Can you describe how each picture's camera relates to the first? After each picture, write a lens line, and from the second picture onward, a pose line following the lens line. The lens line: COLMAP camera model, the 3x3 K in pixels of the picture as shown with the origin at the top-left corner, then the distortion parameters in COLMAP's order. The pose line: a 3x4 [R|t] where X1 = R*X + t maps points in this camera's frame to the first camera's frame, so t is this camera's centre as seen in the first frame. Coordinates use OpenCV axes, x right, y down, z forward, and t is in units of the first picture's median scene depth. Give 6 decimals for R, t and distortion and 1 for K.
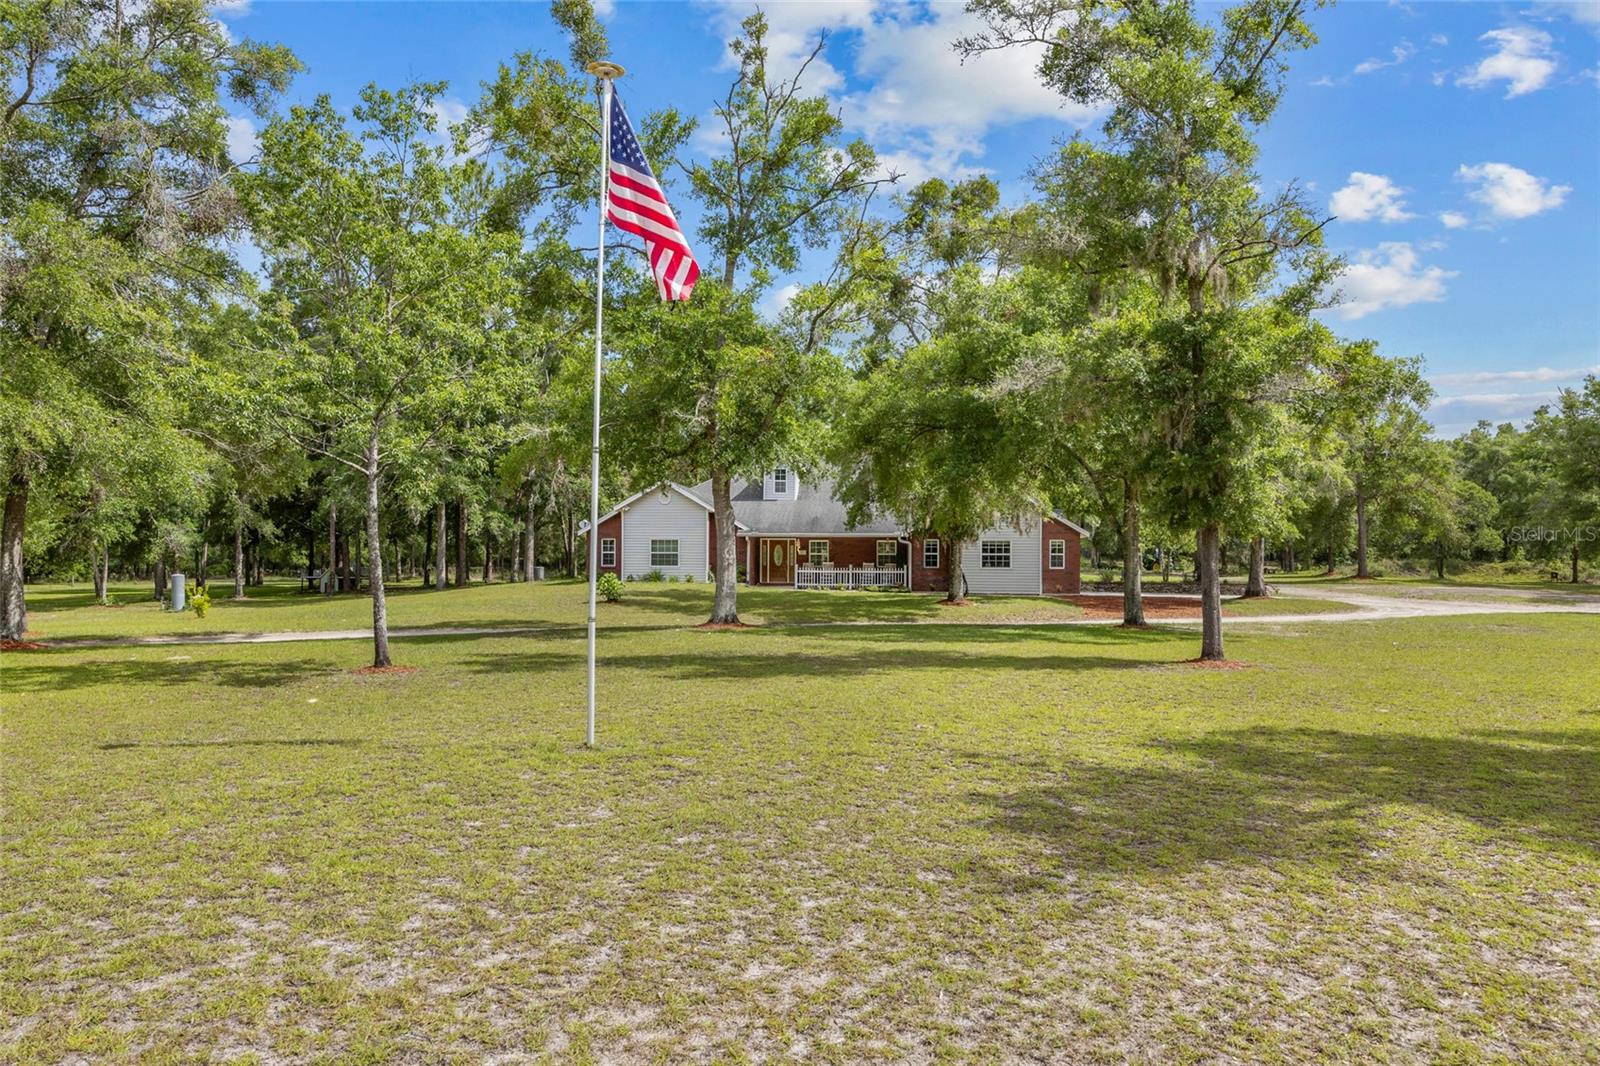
lens RADIAL K [[1075.3, 0, 800.3], [0, 1075.3, 534.7], [0, 0, 1]] dist [-0.003241, -0.000206]
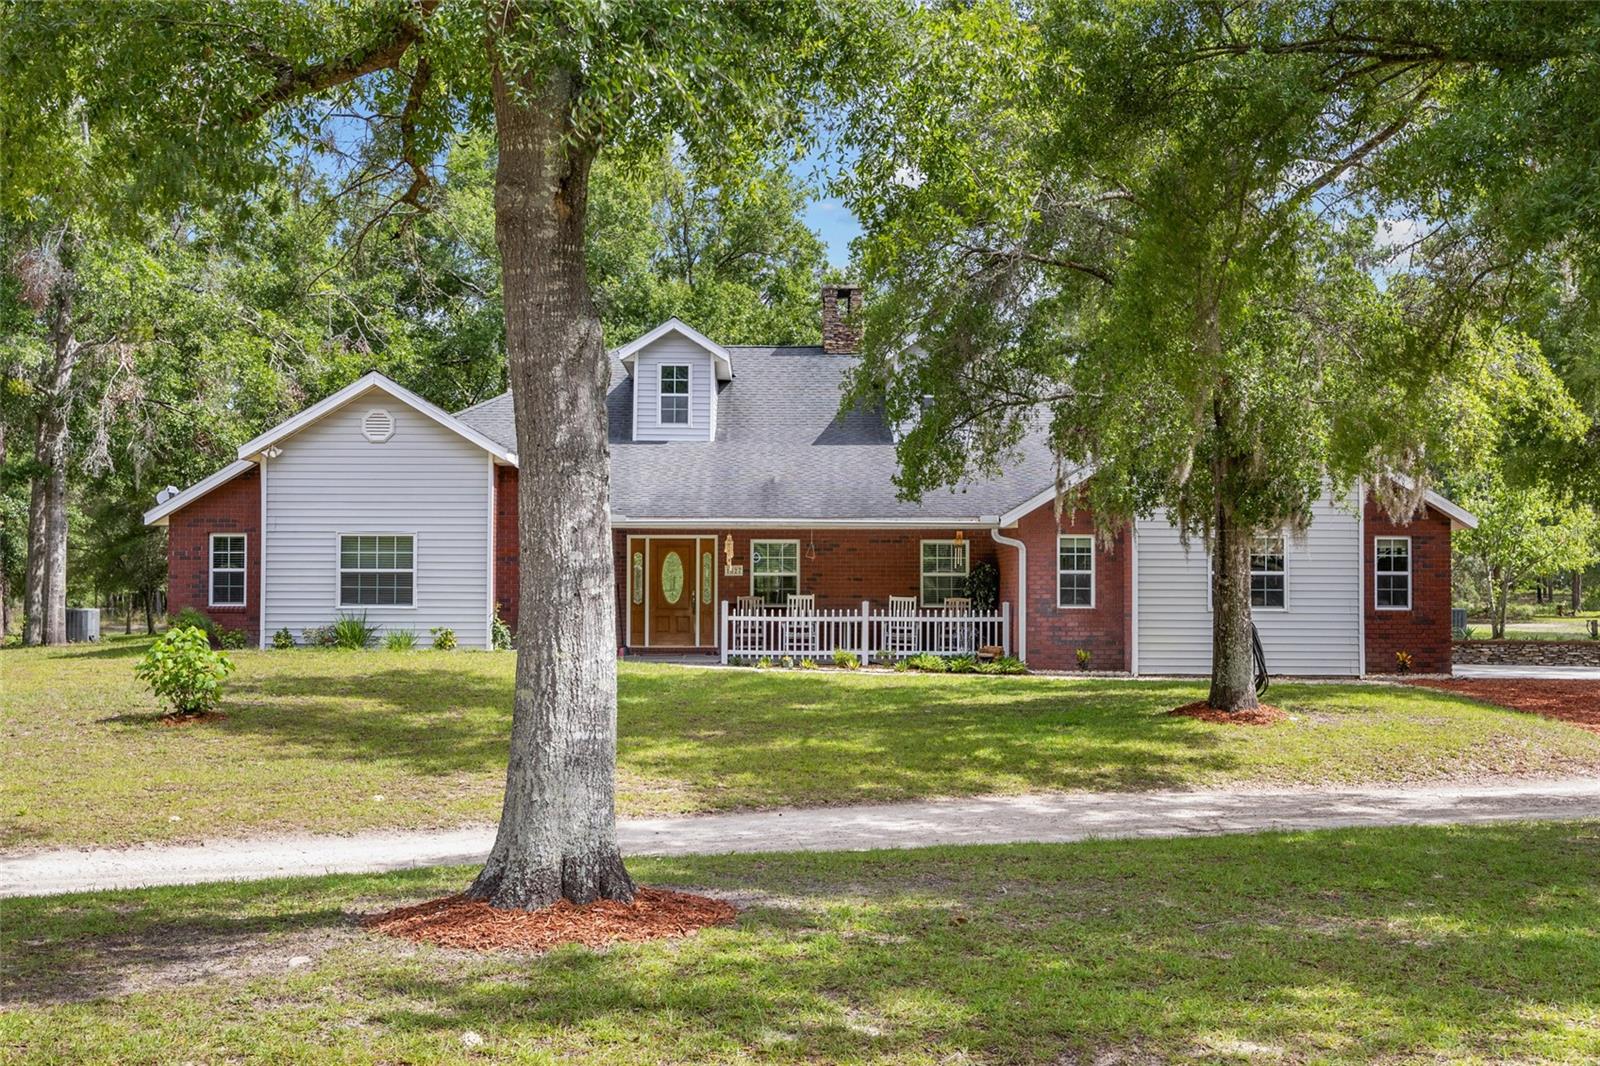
lens RADIAL K [[1738.8, 0, 804.9], [0, 1738.8, 530.6], [0, 0, 1]] dist [-0.022660, 0.000000]
pose [[0.996120, 0.000670, 0.088008, -0.030238], [0.000484, 0.999914, -0.013093, 0.010785], [-0.088009, 0.013085, 0.996034, 0.380440]]
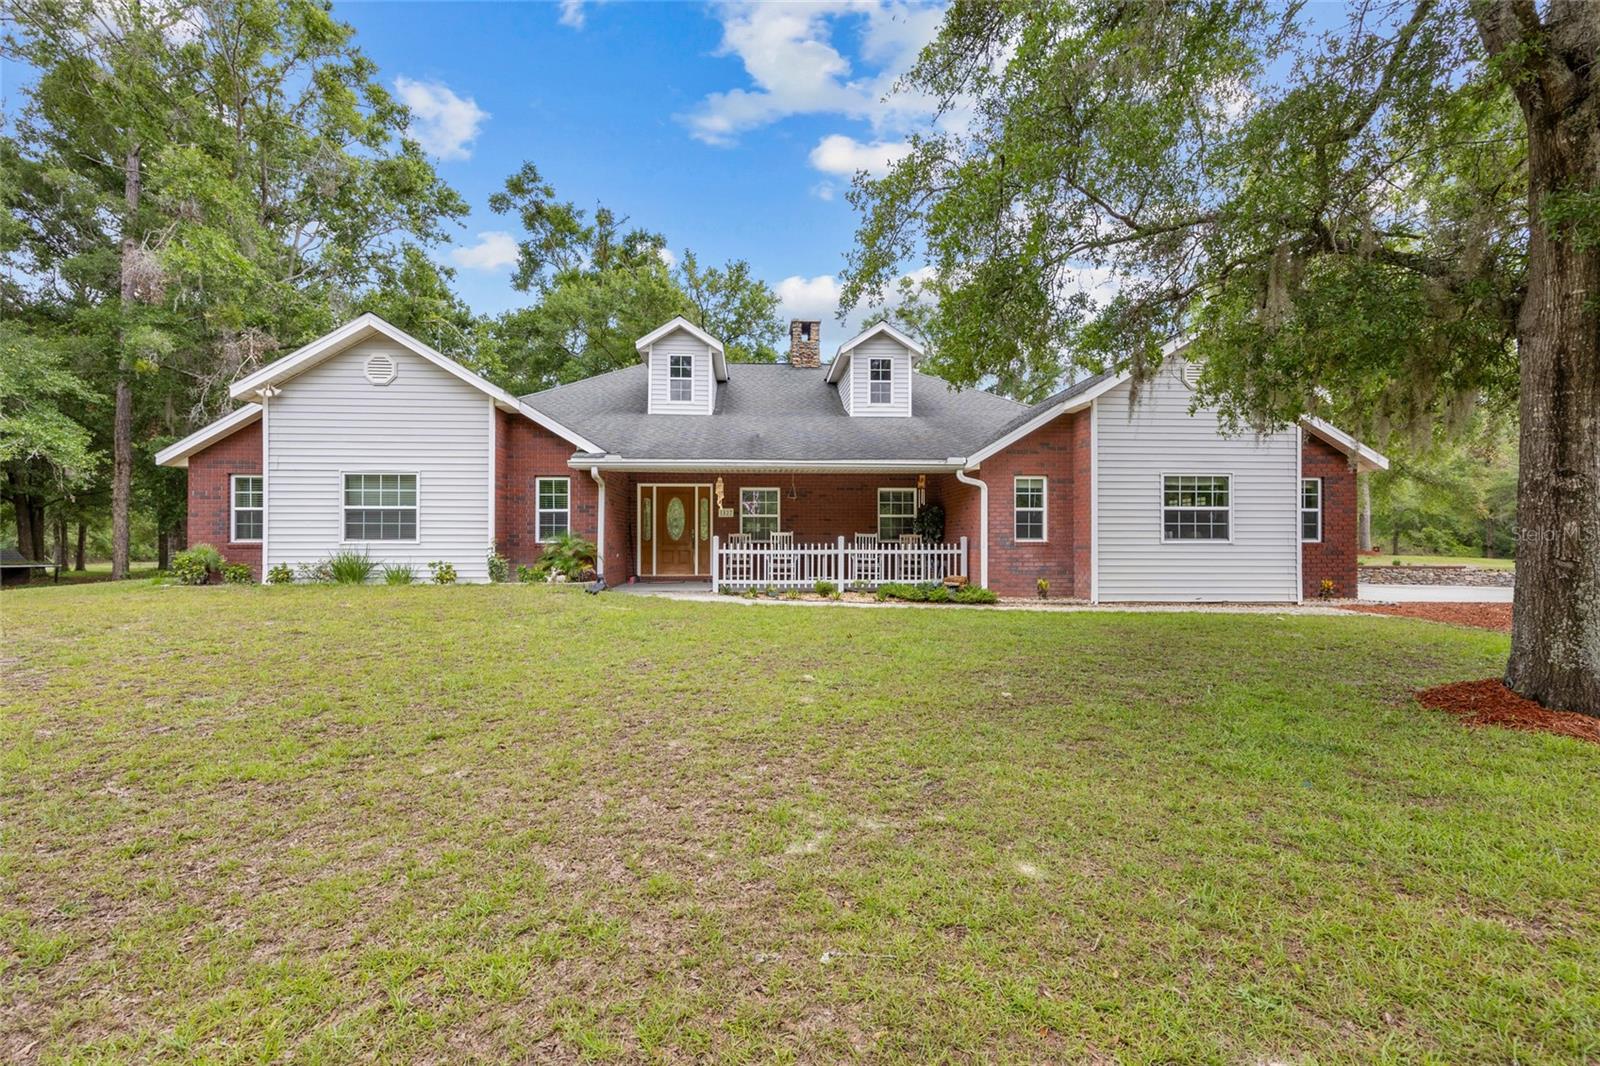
lens RADIAL K [[715.8, 0, 799.9], [0, 715.8, 535.6], [0, 0, 1]] dist [0.014337, 0.000064]
pose [[0.991145, -0.004184, 0.132717, -0.008467], [0.002302, 0.999895, 0.014335, 0.023684], [-0.132763, -0.013902, 0.991050, 0.717578]]
